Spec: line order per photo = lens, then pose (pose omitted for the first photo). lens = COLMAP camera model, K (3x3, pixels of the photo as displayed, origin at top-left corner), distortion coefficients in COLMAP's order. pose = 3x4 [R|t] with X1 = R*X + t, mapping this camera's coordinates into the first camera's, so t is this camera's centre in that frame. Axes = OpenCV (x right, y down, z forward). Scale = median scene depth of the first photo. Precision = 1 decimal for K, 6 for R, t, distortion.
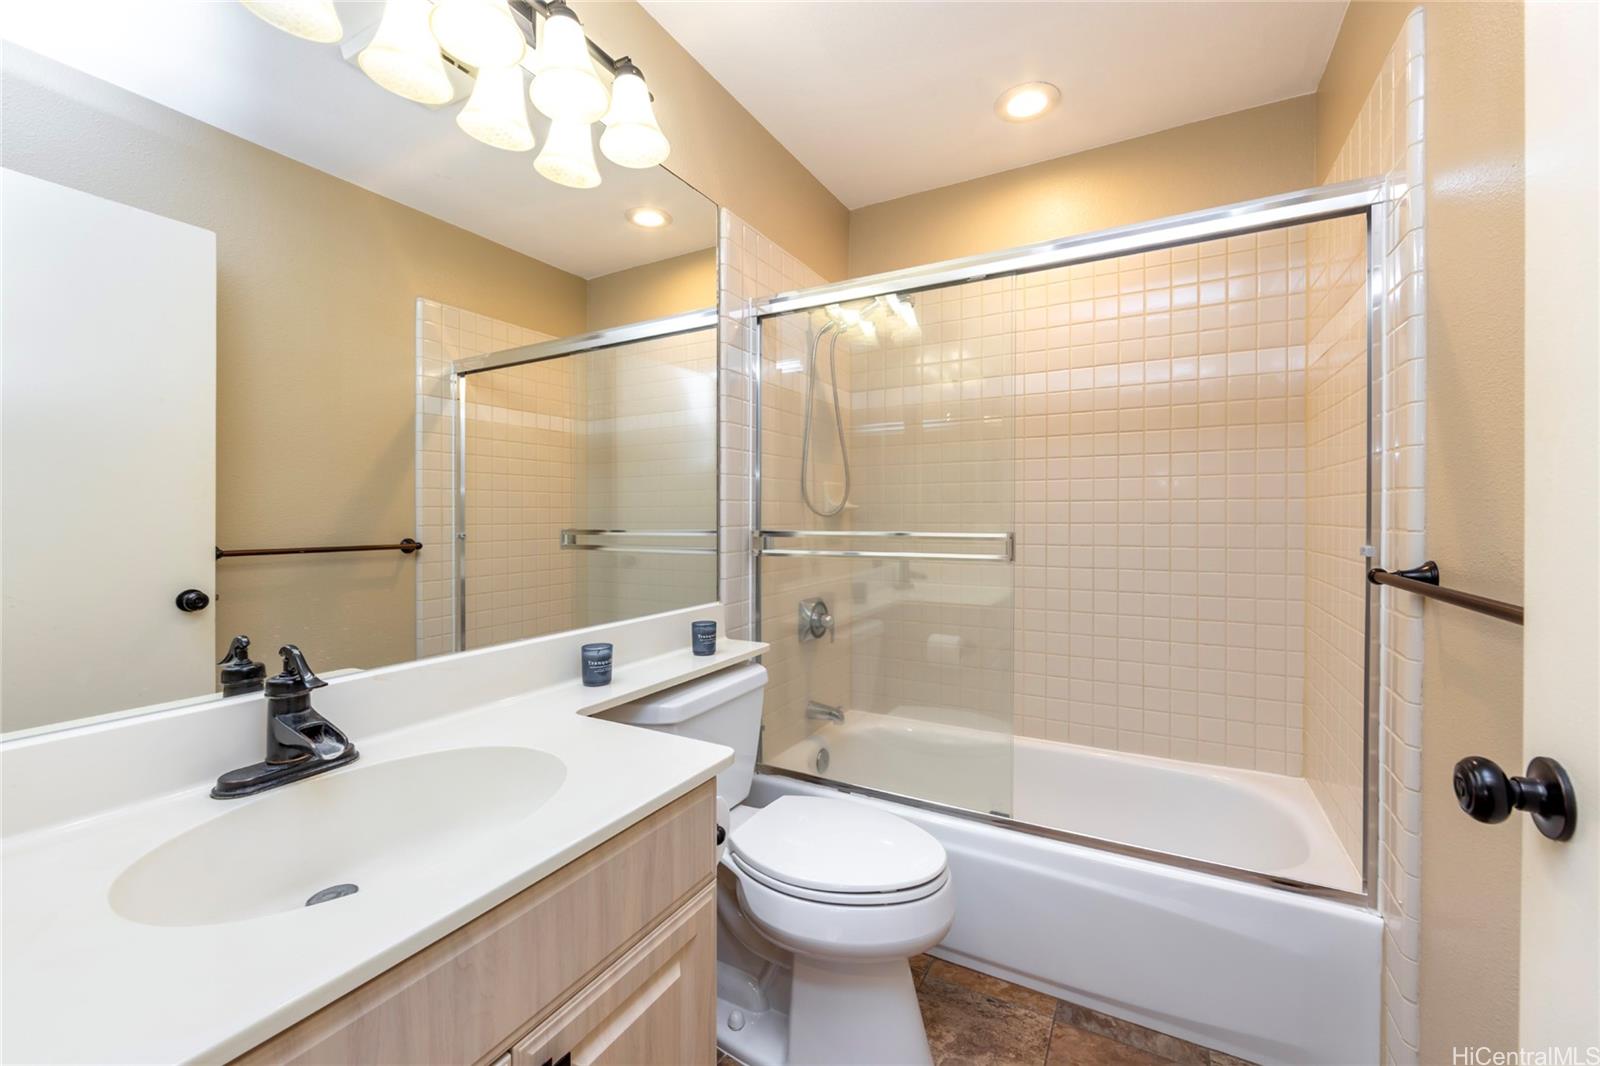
lens RADIAL K [[621.6, 0, 801.7], [0, 621.6, 517.7], [0, 0, 1]] dist [-0.001037, -0.000332]
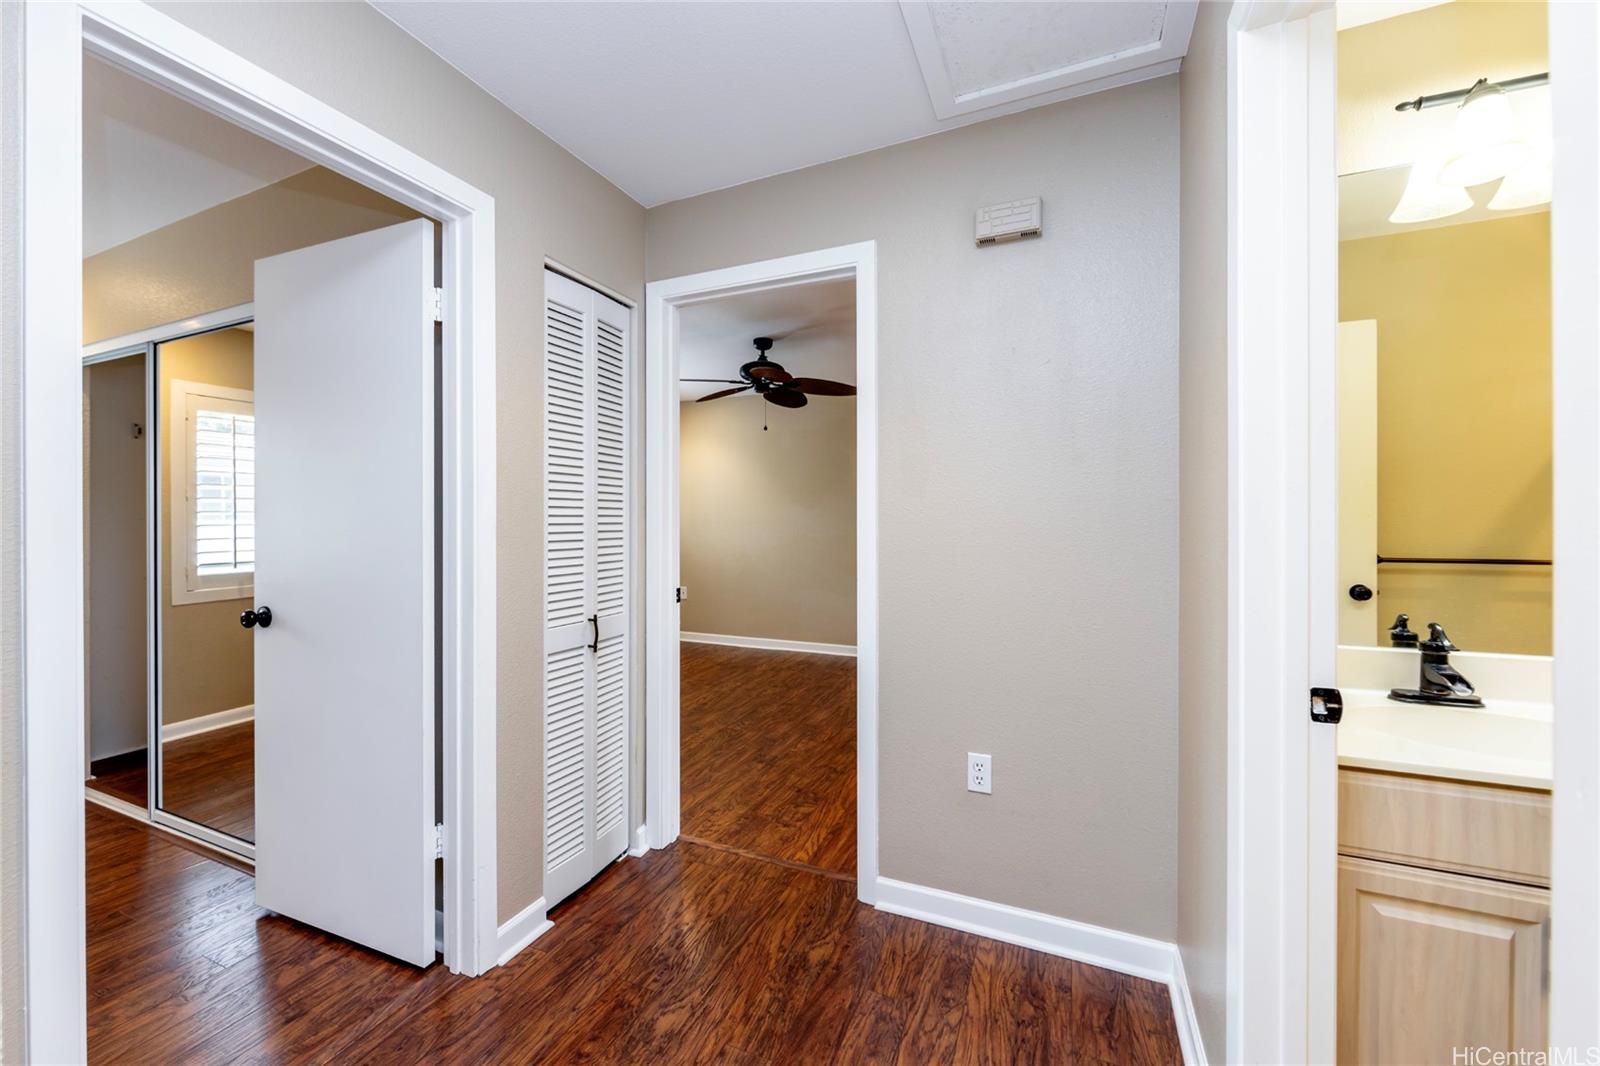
lens RADIAL K [[656.4, 0, 778.9], [0, 656.4, 517.8], [0, 0, 1]] dist [-0.000835, -0.000120]
pose [[0.090684, 0.000785, -0.995879, 0.736609], [0.002972, 0.999995, 0.001059, -0.079630], [0.995875, -0.003056, 0.090681, -0.873049]]
